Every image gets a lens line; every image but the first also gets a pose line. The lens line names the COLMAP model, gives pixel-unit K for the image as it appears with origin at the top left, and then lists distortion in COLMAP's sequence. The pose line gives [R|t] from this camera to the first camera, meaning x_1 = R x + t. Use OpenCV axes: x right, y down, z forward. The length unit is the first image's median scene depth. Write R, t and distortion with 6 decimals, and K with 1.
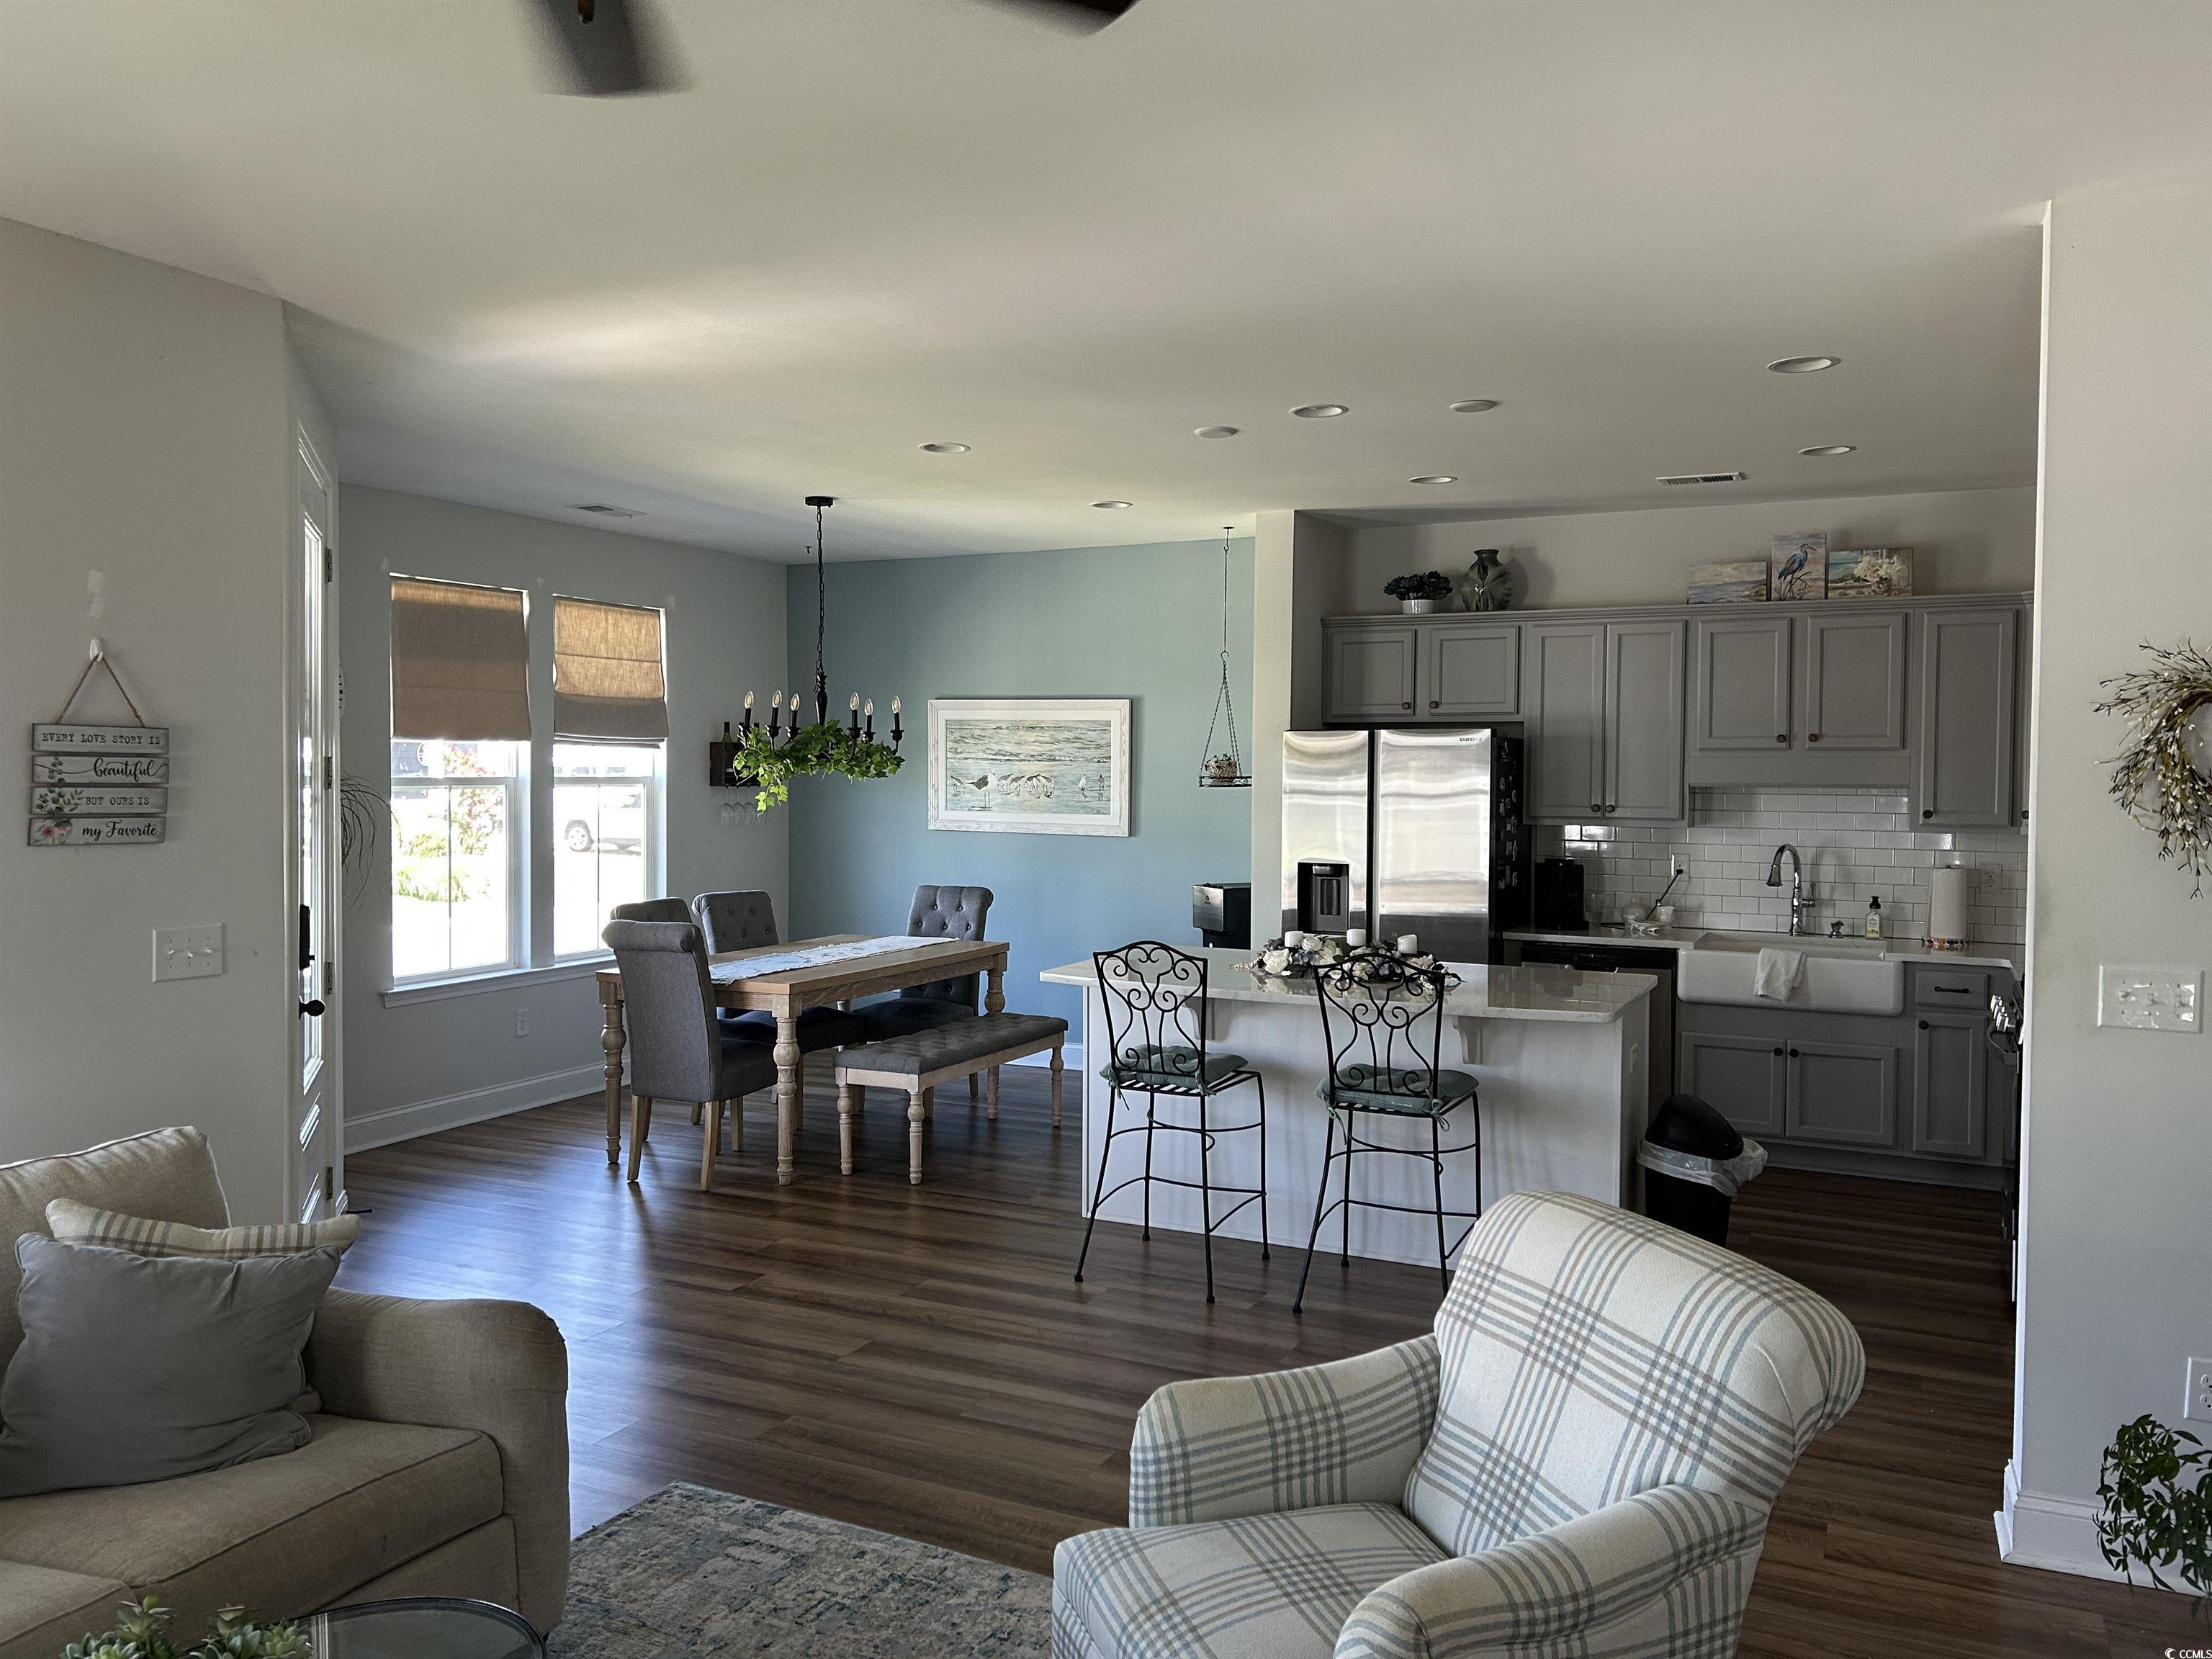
lens RADIAL K [[1653.8, 0, 1087.1], [0, 1653.8, 812.2], [0, 0, 1]] dist [0.068214, -0.075491]
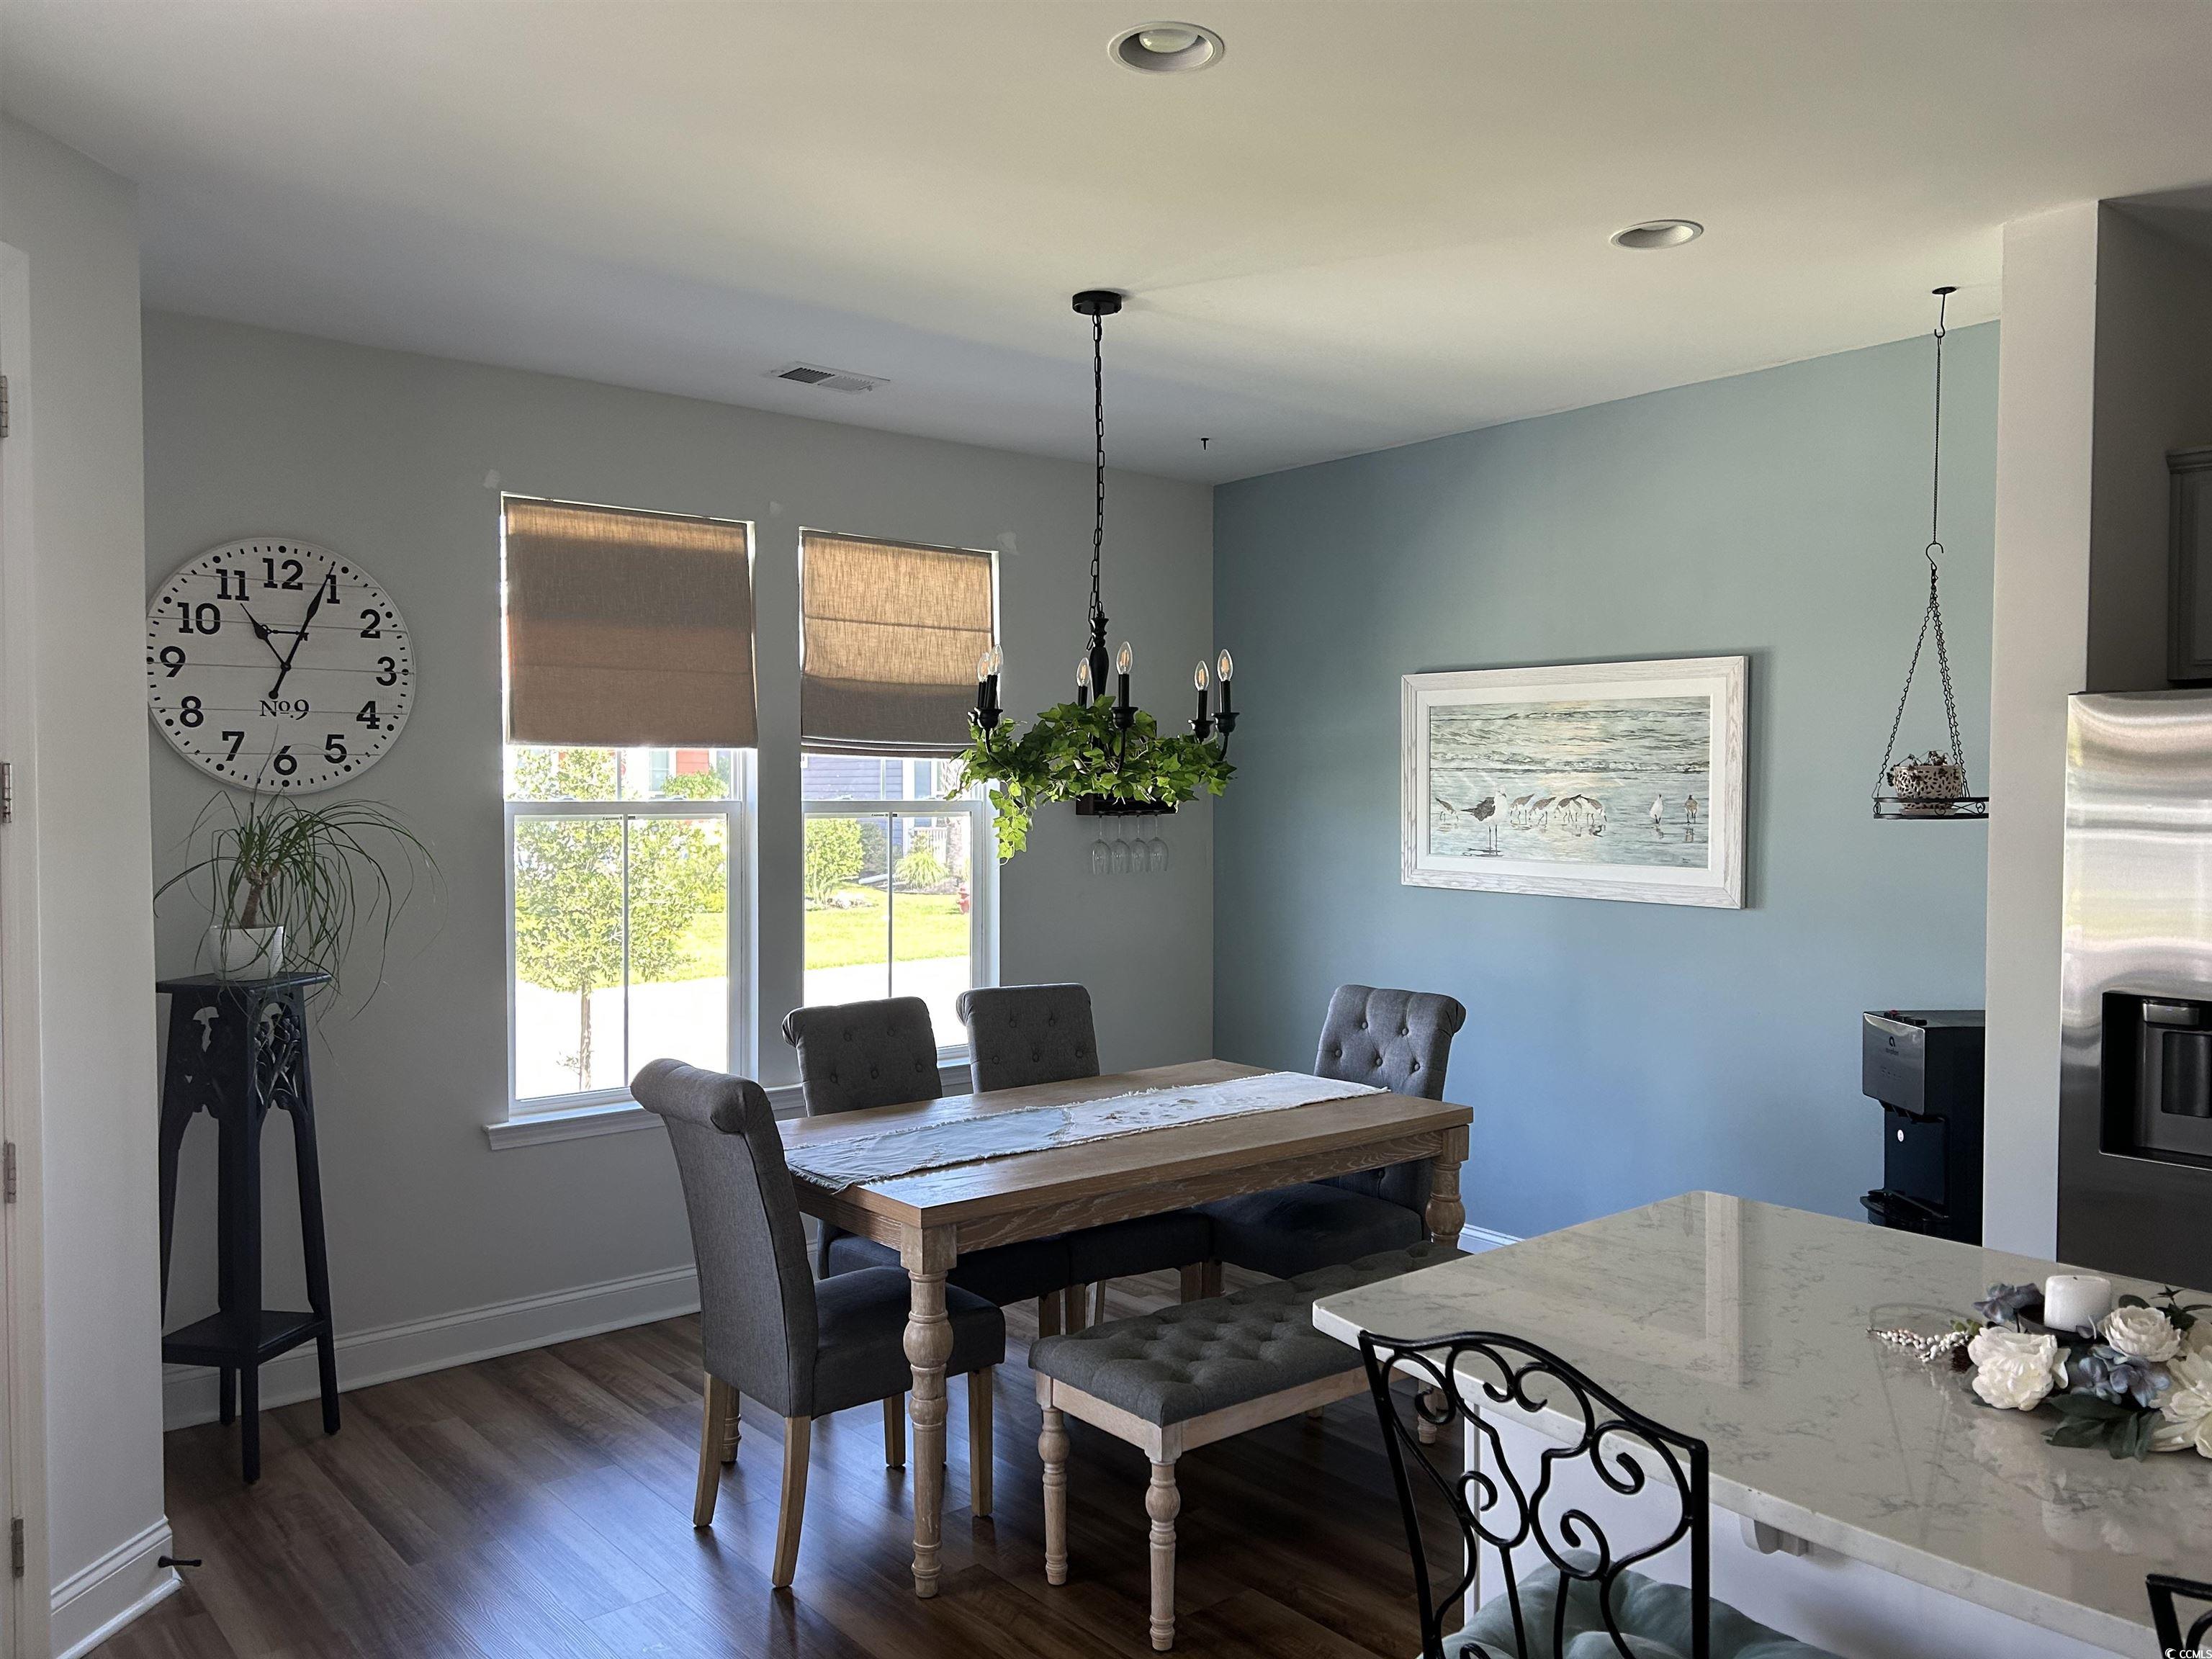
lens RADIAL K [[1653.8, 0, 1093.7], [0, 1653.8, 835.4], [0, 0, 1]] dist [0.068214, -0.075491]
pose [[0.913372, 0.005793, -0.407085, 0.060088], [-0.006674, 0.999977, -0.000743, -0.008206], [0.407071, 0.003395, 0.913390, 0.455251]]
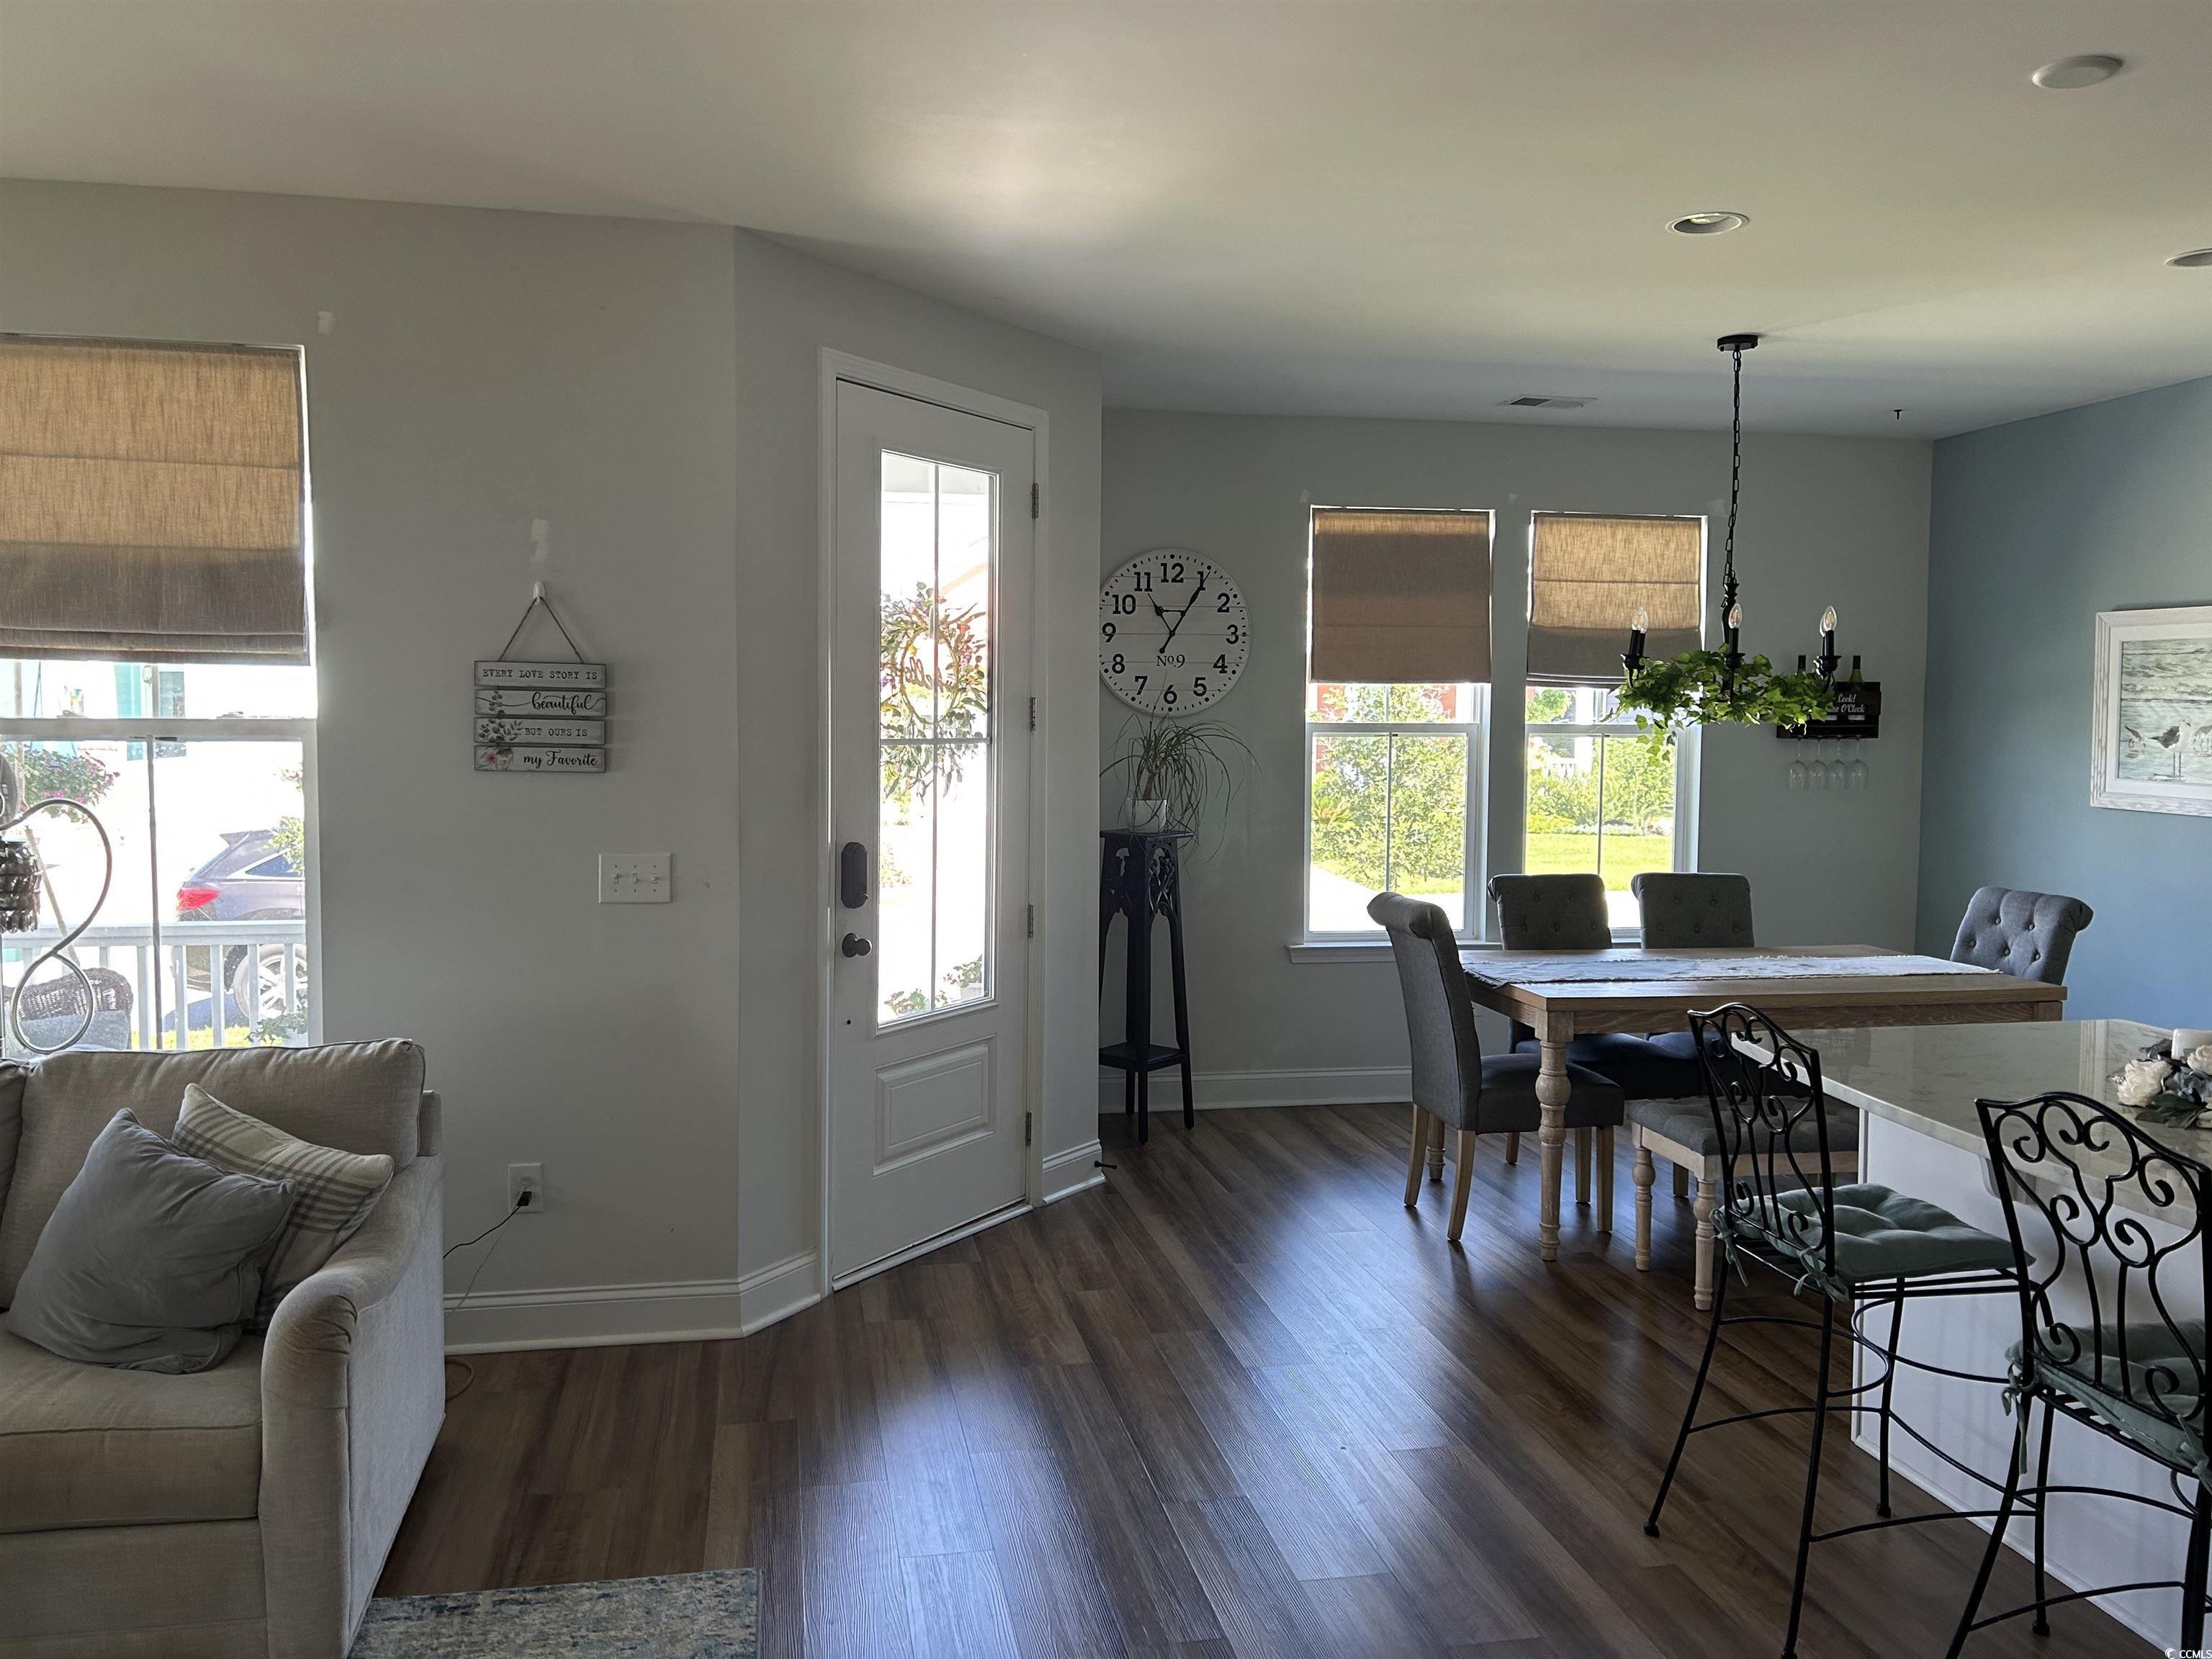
lens RADIAL K [[1653.8, 0, 1076.7], [0, 1653.8, 800.8], [0, 0, 1]] dist [0.068214, -0.075491]
pose [[0.600418, 0.041407, -0.798614, 0.236587], [-0.026987, 0.999139, 0.031514, -0.002617], [0.799231, 0.002630, 0.601018, 0.307642]]
